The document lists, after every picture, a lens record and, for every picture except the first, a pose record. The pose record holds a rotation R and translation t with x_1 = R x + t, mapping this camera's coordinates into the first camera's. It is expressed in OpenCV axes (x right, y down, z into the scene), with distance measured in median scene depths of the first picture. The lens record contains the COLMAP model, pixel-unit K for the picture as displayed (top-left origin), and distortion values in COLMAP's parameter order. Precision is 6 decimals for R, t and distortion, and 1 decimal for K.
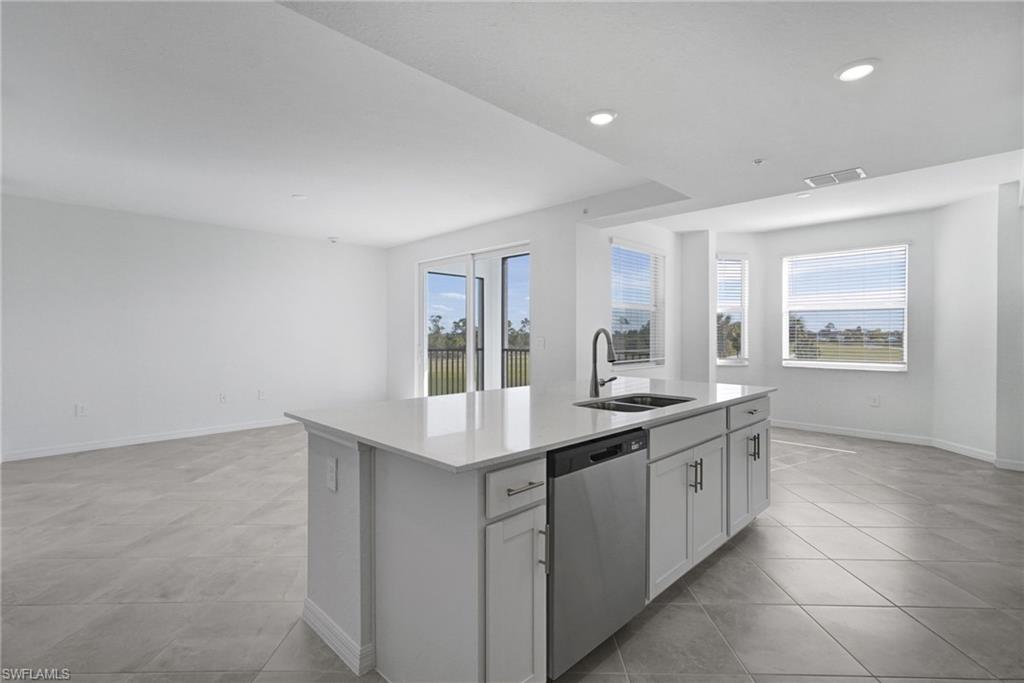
lens RADIAL K [[471.6, 0, 511.0], [0, 471.6, 337.4], [0, 0, 1]] dist [0.004621, 0.000294]
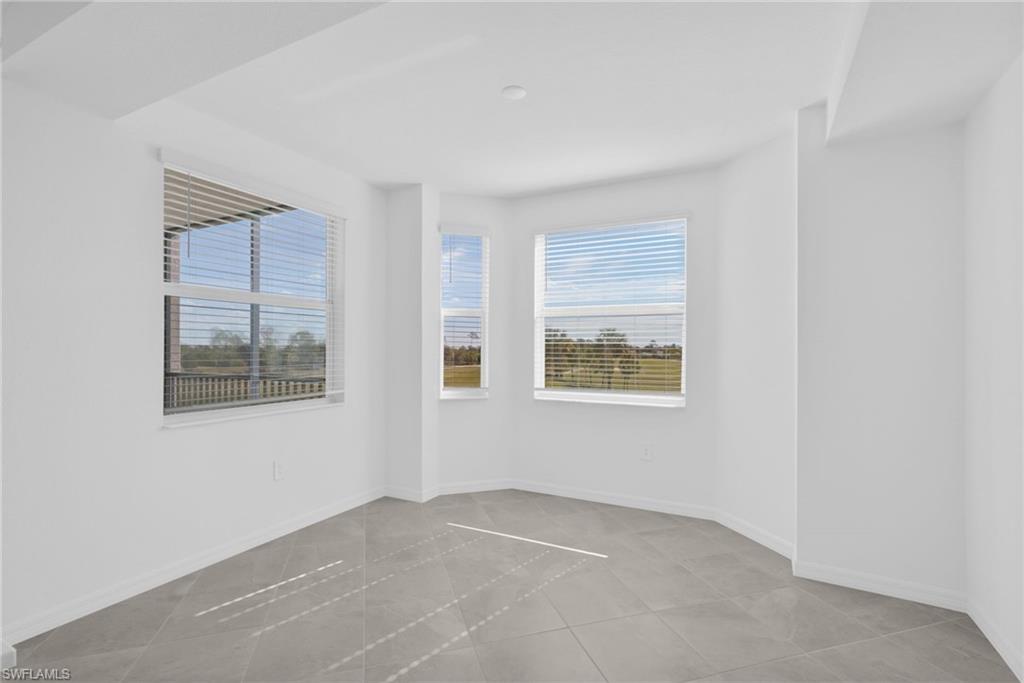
lens RADIAL K [[471.6, 0, 514.0], [0, 471.6, 346.0], [0, 0, 1]] dist [0.004621, 0.000294]
pose [[0.959097, 0.005035, 0.283033, 0.359410], [-0.001361, 0.999912, -0.013179, -0.004760], [-0.283075, 0.012254, 0.959020, 0.371457]]
